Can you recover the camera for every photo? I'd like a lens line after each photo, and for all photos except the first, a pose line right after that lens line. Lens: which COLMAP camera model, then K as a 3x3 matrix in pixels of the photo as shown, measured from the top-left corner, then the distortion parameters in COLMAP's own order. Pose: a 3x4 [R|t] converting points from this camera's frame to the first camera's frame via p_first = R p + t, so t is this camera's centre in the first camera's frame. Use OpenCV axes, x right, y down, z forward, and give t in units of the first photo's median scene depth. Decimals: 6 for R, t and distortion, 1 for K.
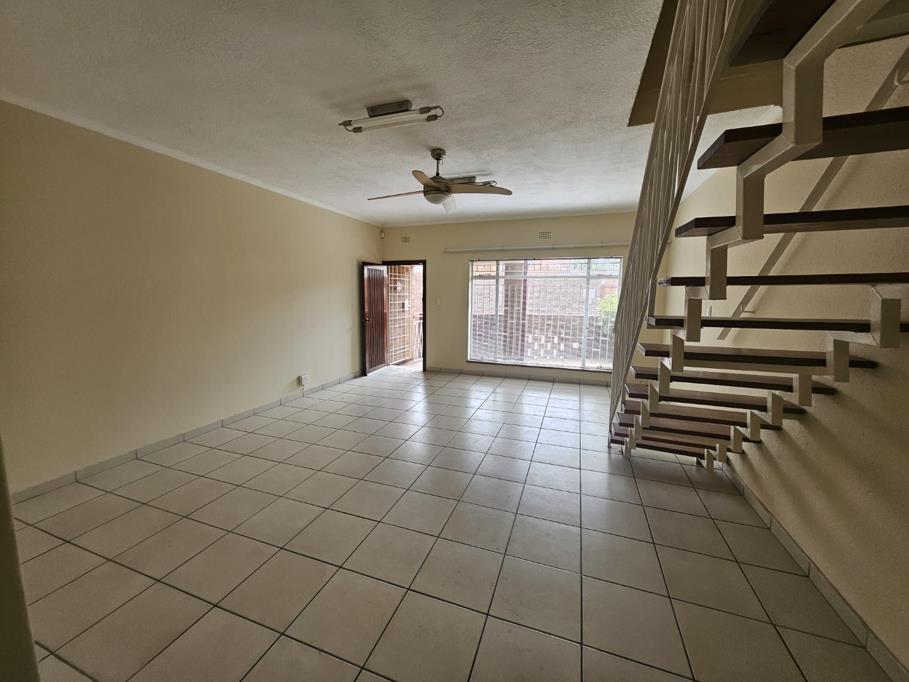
lens RADIAL K [[356.6, 0, 451.2], [0, 356.6, 339.5], [0, 0, 1]] dist [-0.000721, -0.001531]
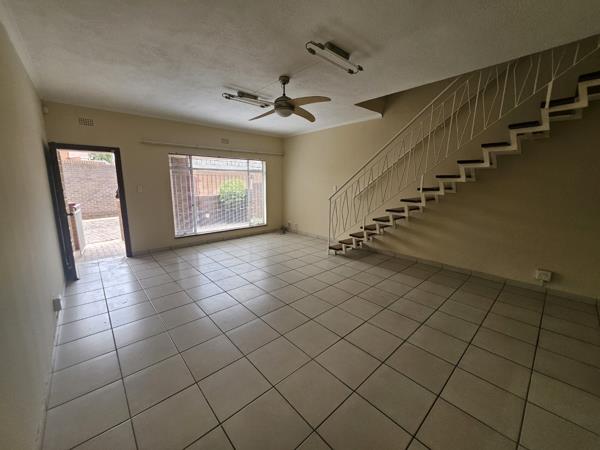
lens RADIAL K [[235.4, 0, 288.1], [0, 235.4, 225.8], [0, 0, 1]] dist [-0.000721, -0.001531]
pose [[0.490168, -0.168317, 0.855222, -0.502008], [0.114046, 0.985128, 0.128519, -0.043893], [-0.864135, 0.034539, 0.502074, 0.304451]]
